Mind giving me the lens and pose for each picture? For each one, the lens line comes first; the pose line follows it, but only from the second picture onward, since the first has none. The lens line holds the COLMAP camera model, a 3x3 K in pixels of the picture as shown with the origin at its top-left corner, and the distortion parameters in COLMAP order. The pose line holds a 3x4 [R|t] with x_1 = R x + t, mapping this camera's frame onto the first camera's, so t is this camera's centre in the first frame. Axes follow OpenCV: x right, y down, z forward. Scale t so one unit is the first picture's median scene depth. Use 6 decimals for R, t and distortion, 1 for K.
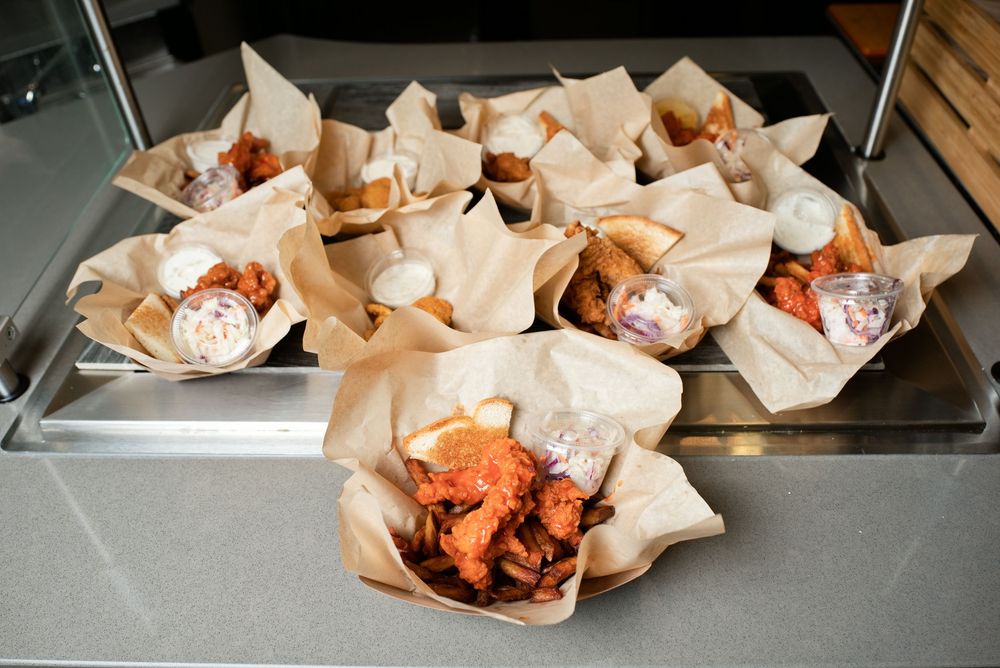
lens RADIAL K [[792.0, 0, 500.0], [0, 792.0, 334.0], [0, 0, 1]] dist [-0.073598, 0.000355]
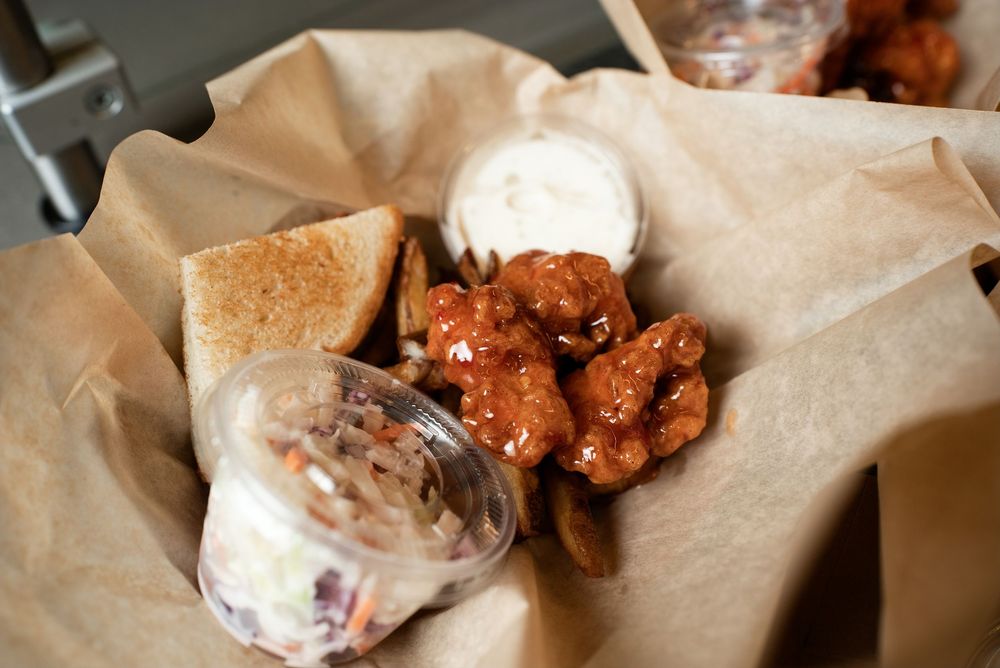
lens RADIAL K [[792.0, 0, 500.0], [0, 792.0, 334.0], [0, 0, 1]] dist [-0.073598, 0.000355]
pose [[0.660098, 0.630081, -0.408986, -0.226076], [-0.557863, 0.775805, 0.294815, -0.125816], [0.503050, 0.033551, 0.863606, 0.679063]]
